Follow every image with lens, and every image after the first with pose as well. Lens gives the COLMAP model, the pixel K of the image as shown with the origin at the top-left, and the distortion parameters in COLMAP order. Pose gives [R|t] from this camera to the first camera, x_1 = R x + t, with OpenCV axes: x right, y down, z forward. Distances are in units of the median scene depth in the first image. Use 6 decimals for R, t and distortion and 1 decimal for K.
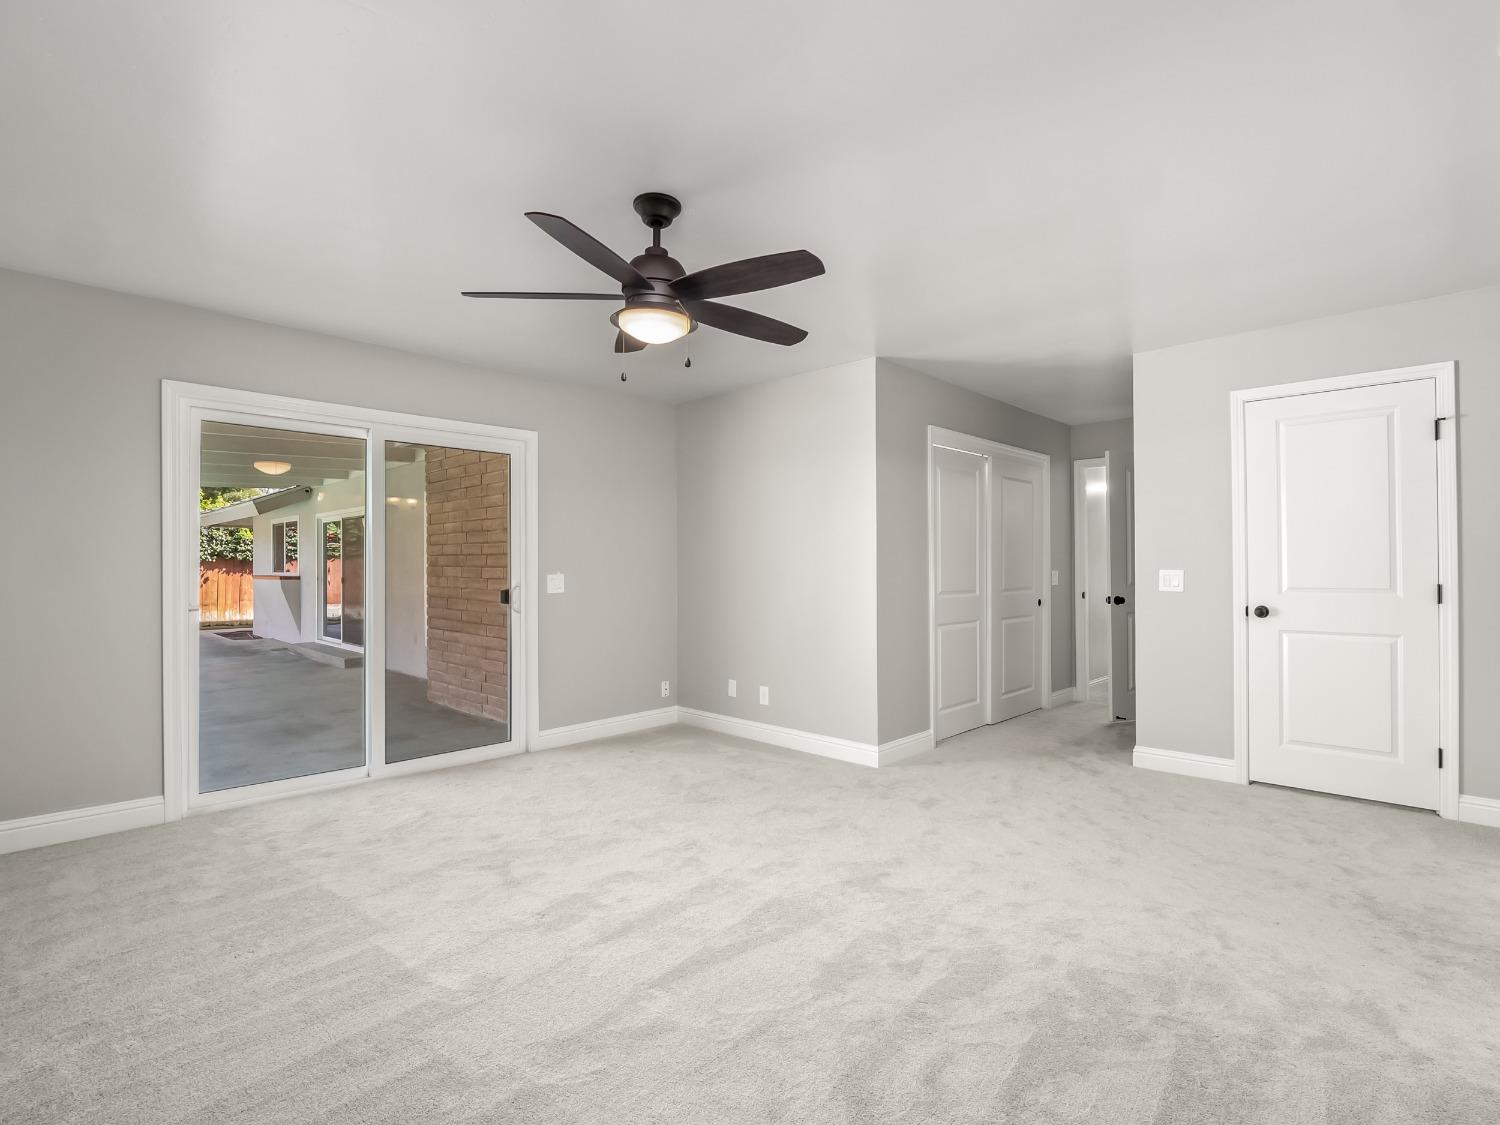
lens RADIAL K [[732.1, 0, 750.0], [0, 732.1, 562.5], [0, 0, 1]] dist [0.000495, -0.010615]
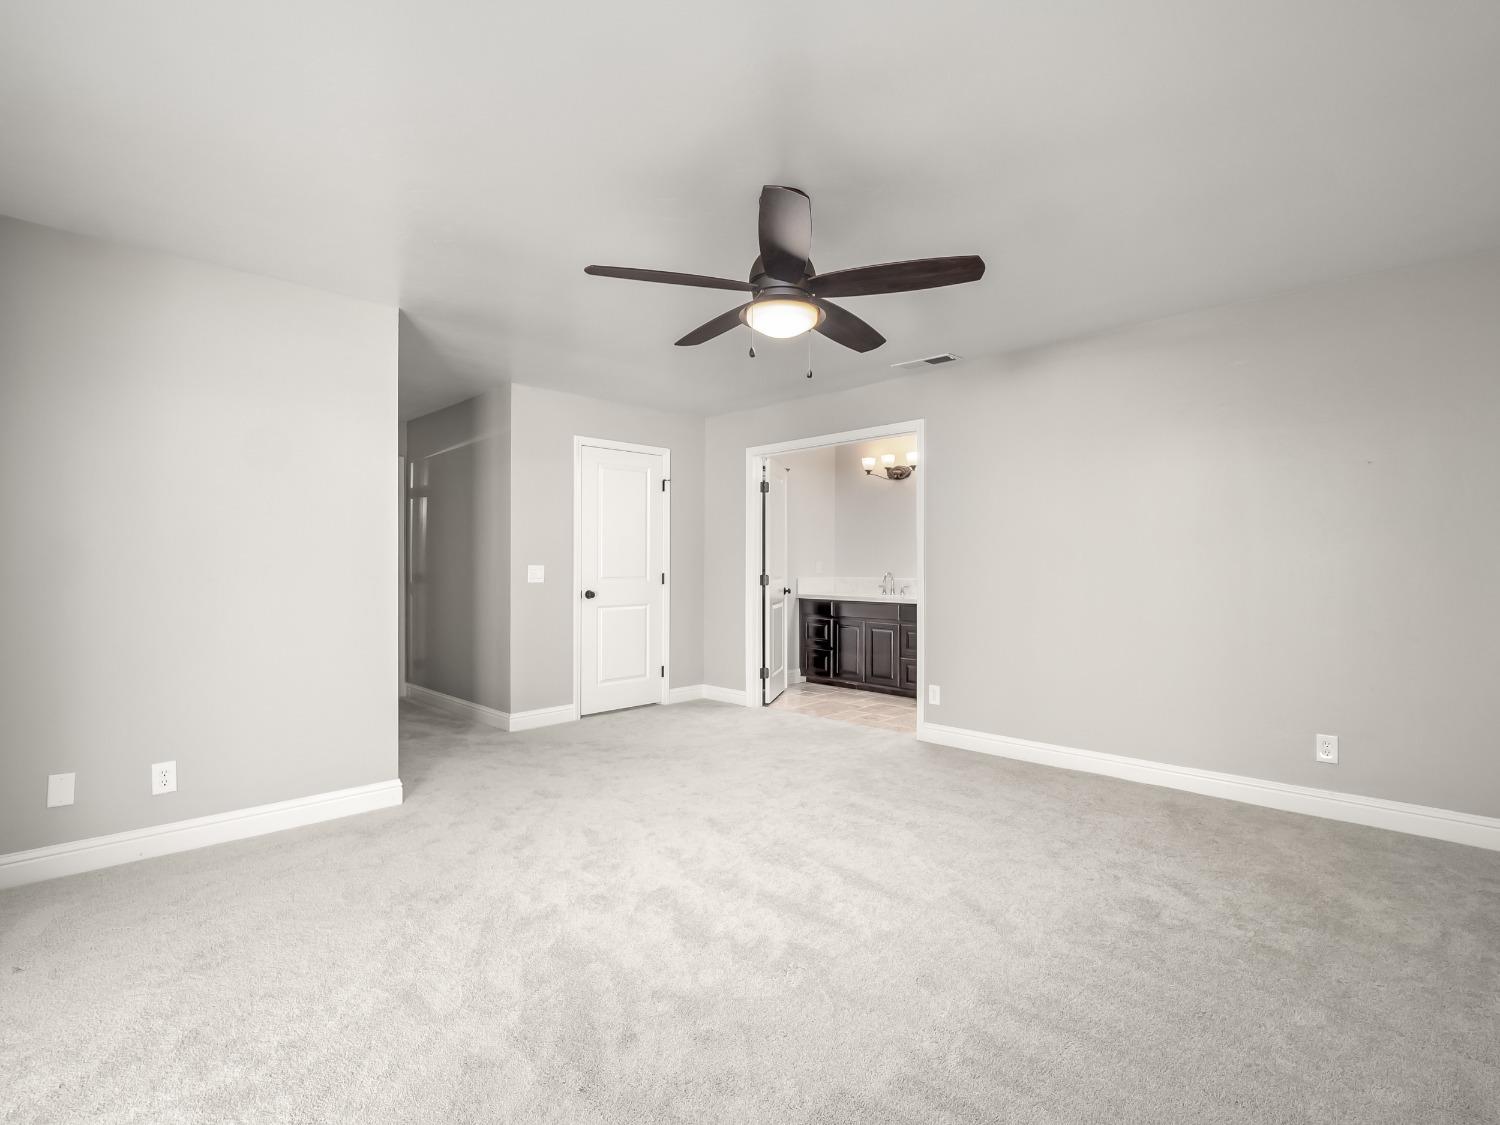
lens RADIAL K [[732.1, 0, 750.0], [0, 732.1, 562.5], [0, 0, 1]] dist [0.000495, -0.010615]
pose [[0.021157, 0.004091, 0.999768, -0.787539], [-0.004124, 0.999983, -0.004005, 0.009557], [-0.999768, -0.004038, 0.021174, 0.711885]]
